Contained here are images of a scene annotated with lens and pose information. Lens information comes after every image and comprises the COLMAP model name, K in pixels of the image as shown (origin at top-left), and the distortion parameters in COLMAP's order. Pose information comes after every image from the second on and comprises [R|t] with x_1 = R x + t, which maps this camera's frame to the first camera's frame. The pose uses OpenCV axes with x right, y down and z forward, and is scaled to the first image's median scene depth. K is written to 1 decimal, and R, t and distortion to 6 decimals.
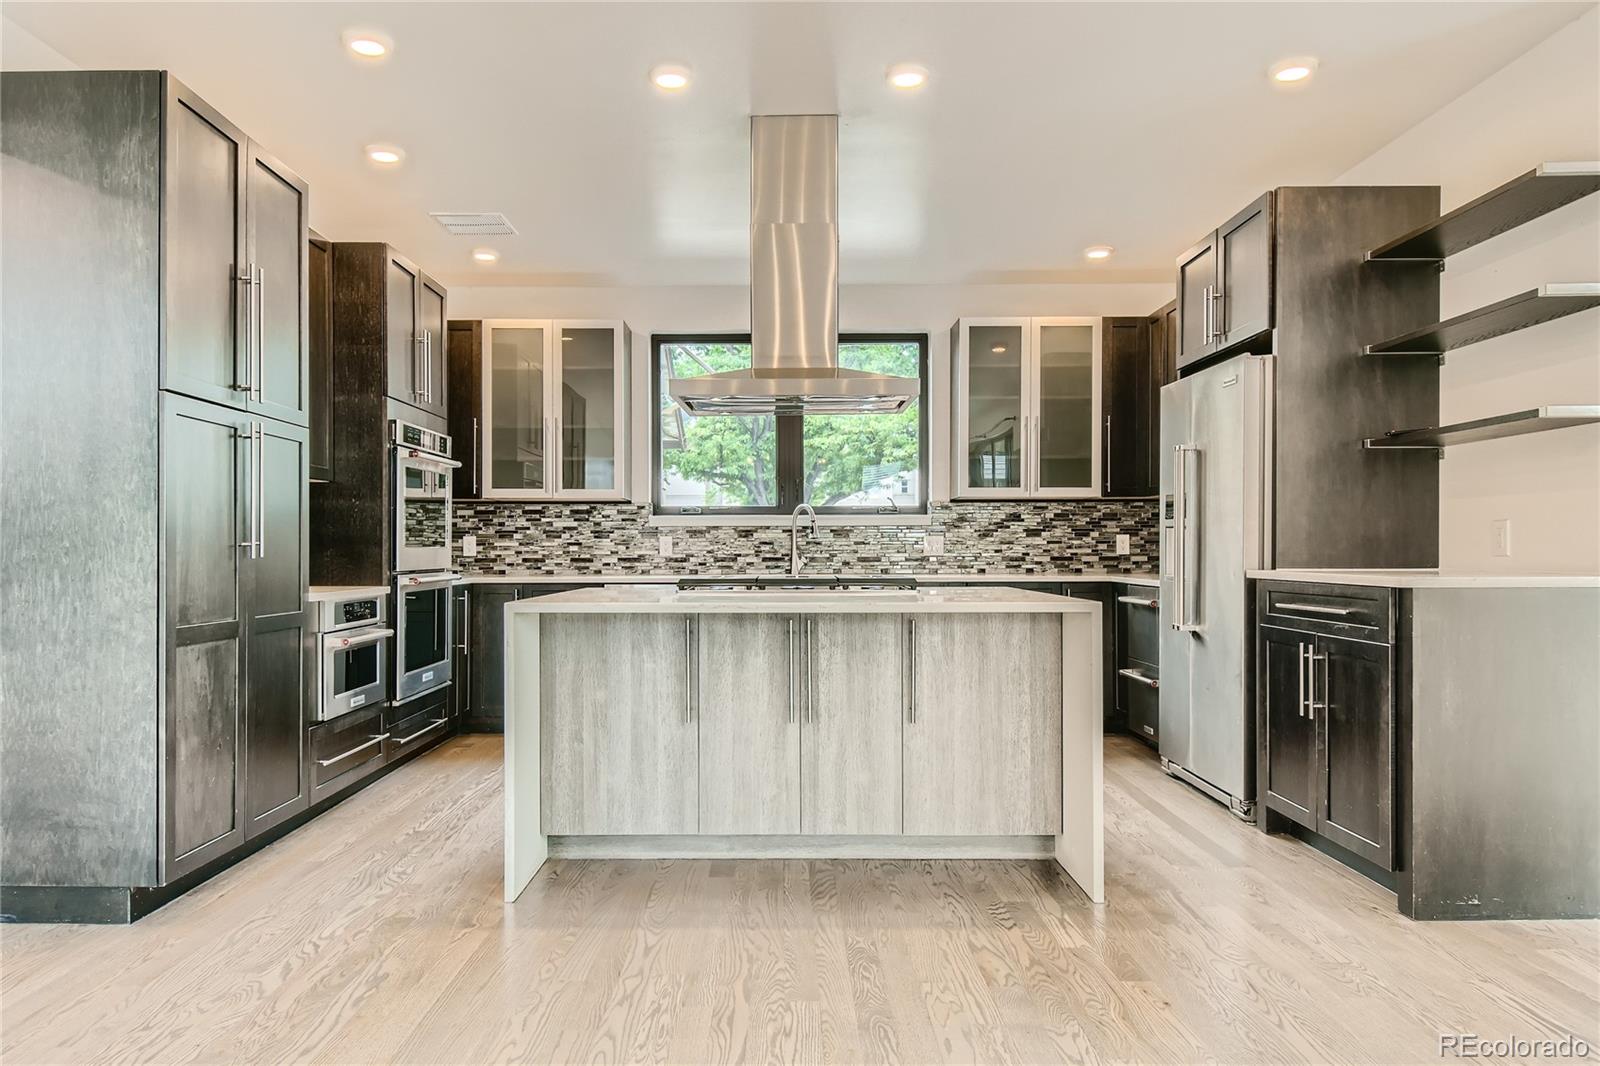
lens RADIAL K [[1052.1, 0, 771.7], [0, 1052.1, 545.4], [0, 0, 1]] dist [0.023204, -0.009053]
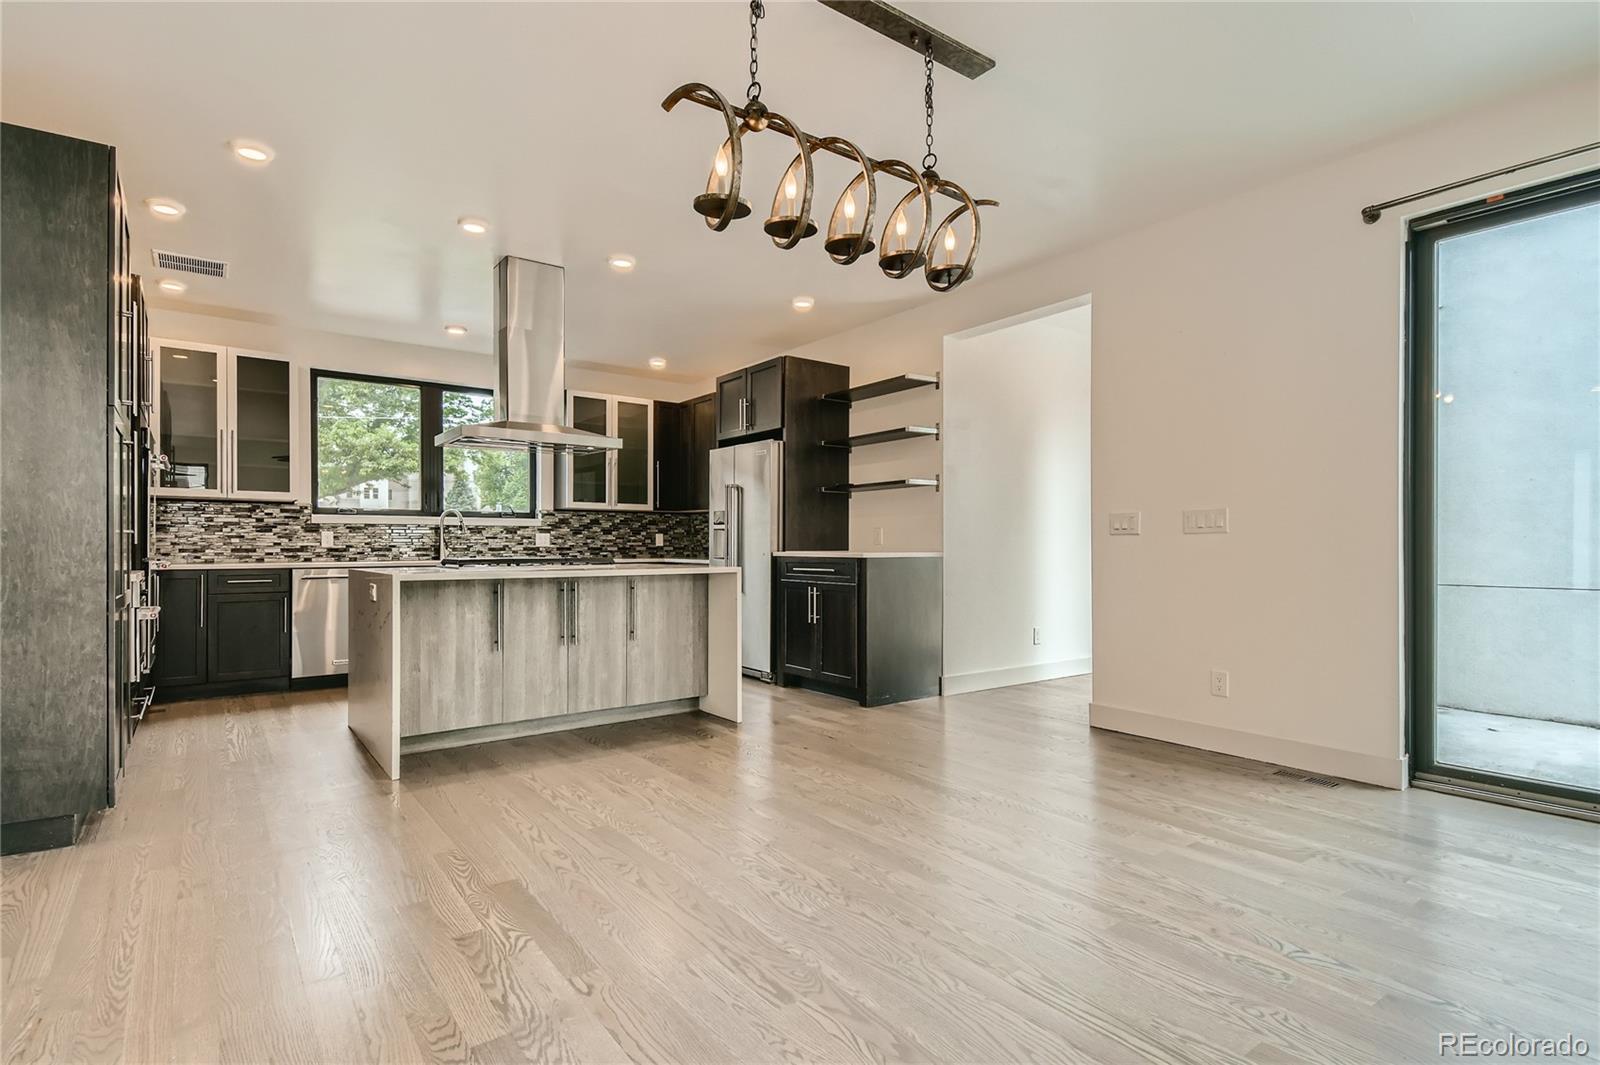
lens RADIAL K [[793.7, 0, 808.4], [0, 793.7, 538.3], [0, 0, 1]] dist [0.040099, -0.014745]
pose [[0.789040, 0.007460, 0.614297, -0.437757], [-0.003107, 0.999962, -0.008153, 0.010873], [-0.614334, 0.004525, 0.789033, -0.205289]]
